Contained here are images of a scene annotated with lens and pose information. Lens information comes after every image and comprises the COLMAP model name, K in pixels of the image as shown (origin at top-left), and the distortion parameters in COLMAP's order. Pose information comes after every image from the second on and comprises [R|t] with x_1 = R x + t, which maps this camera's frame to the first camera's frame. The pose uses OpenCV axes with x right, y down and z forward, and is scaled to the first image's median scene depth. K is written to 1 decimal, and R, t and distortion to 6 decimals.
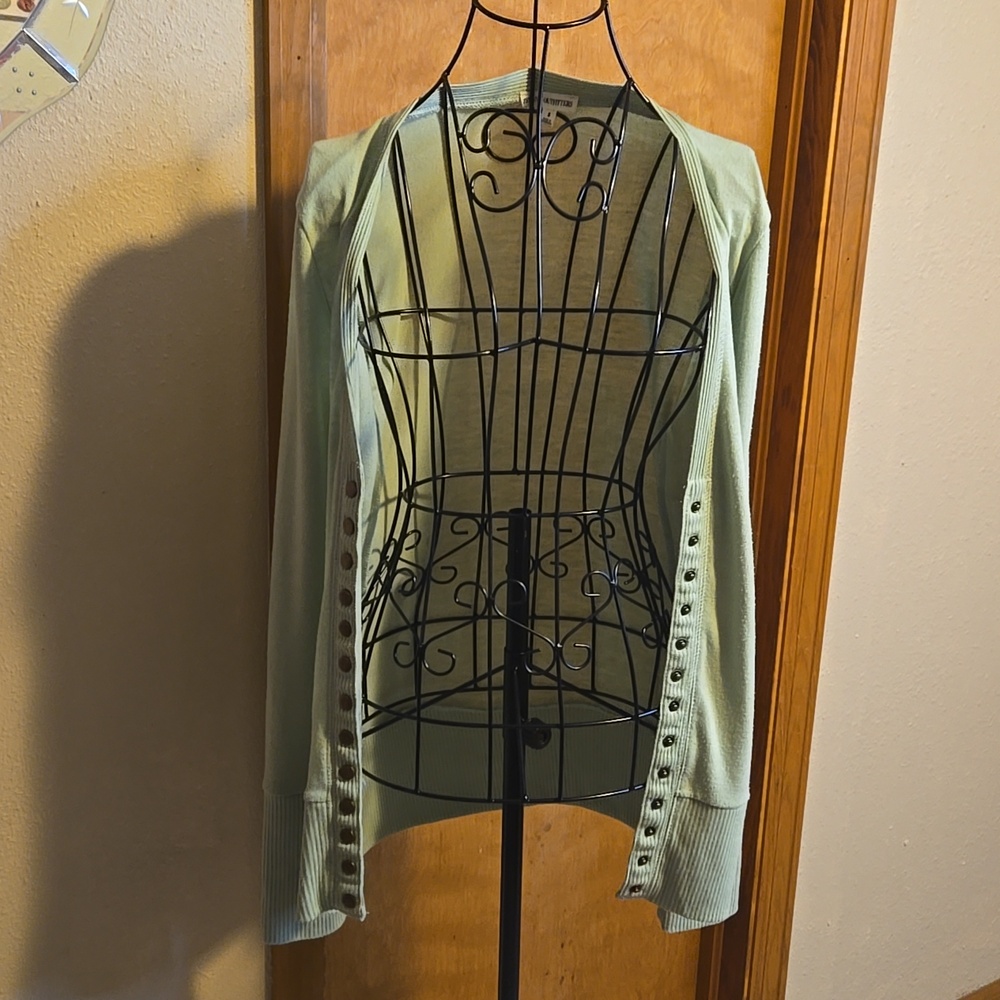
lens RADIAL K [[1434.2, 0, 498.0], [0, 1434.2, 500.4], [0, 0, 1]] dist [0.045584, 0.000000]
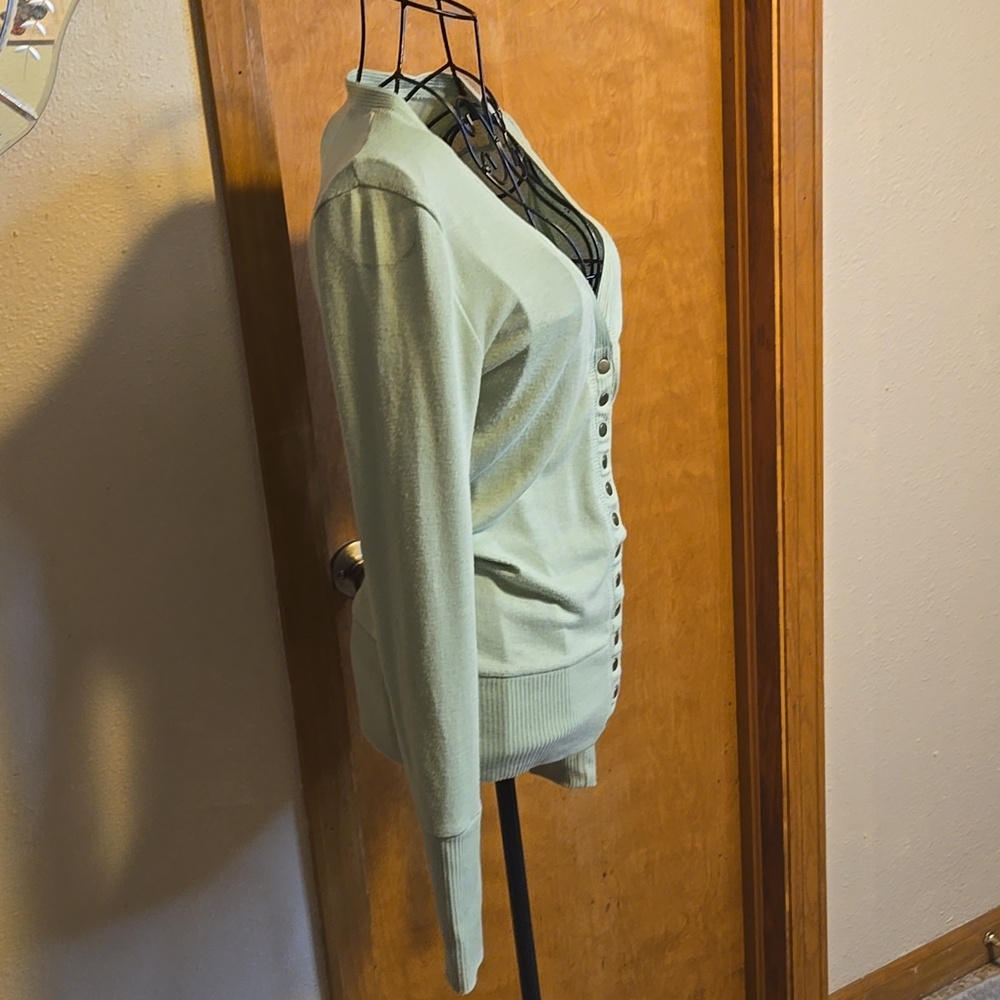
lens RADIAL K [[1434.2, 0, 501.0], [0, 1434.2, 503.2], [0, 0, 1]] dist [0.045584, 0.000000]
pose [[0.992935, -0.095428, -0.070518, 0.075034], [0.096981, 0.995106, 0.018931, 0.010293], [0.068366, -0.025636, 0.997331, -0.057093]]
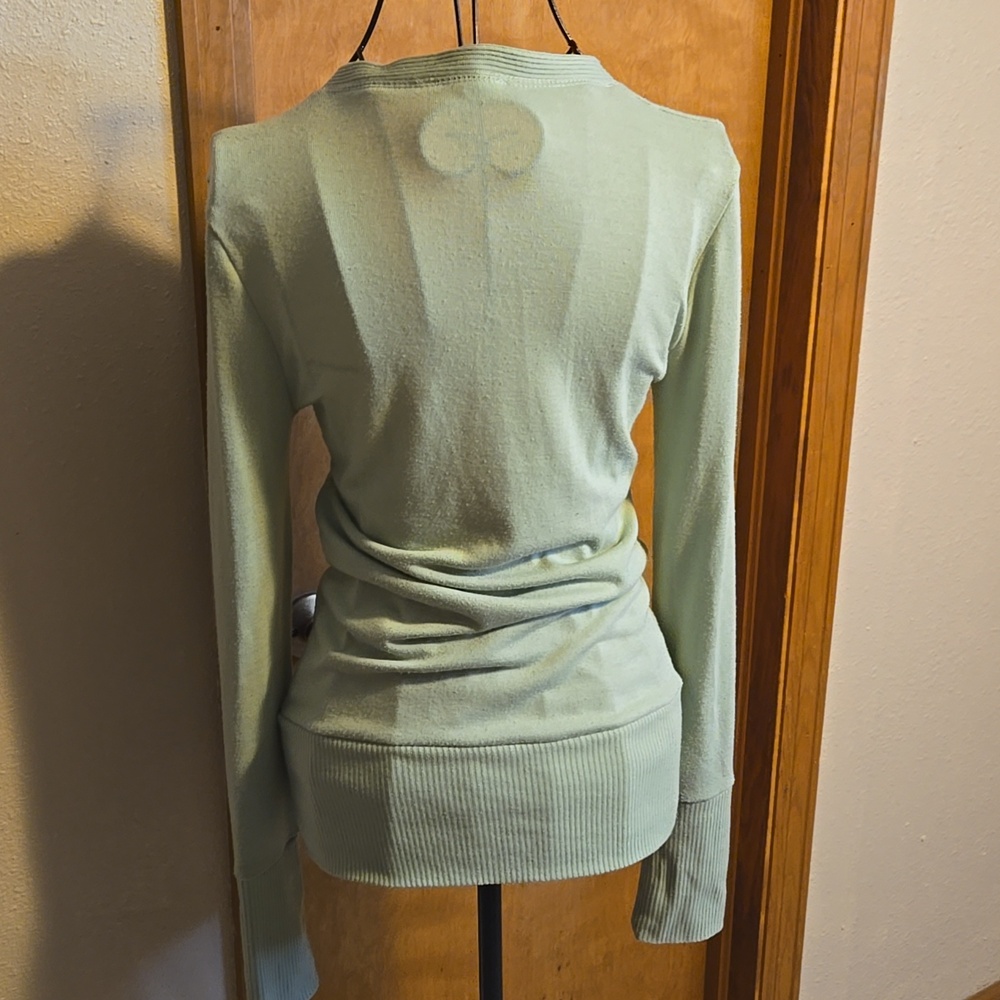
lens RADIAL K [[1434.2, 0, 500.9], [0, 1434.2, 497.2], [0, 0, 1]] dist [0.045584, 0.000000]
pose [[0.999548, -0.030063, 0.000585, 0.016684], [0.029997, 0.998312, 0.049732, -0.046756], [-0.002079, -0.049692, 0.998762, 0.087423]]
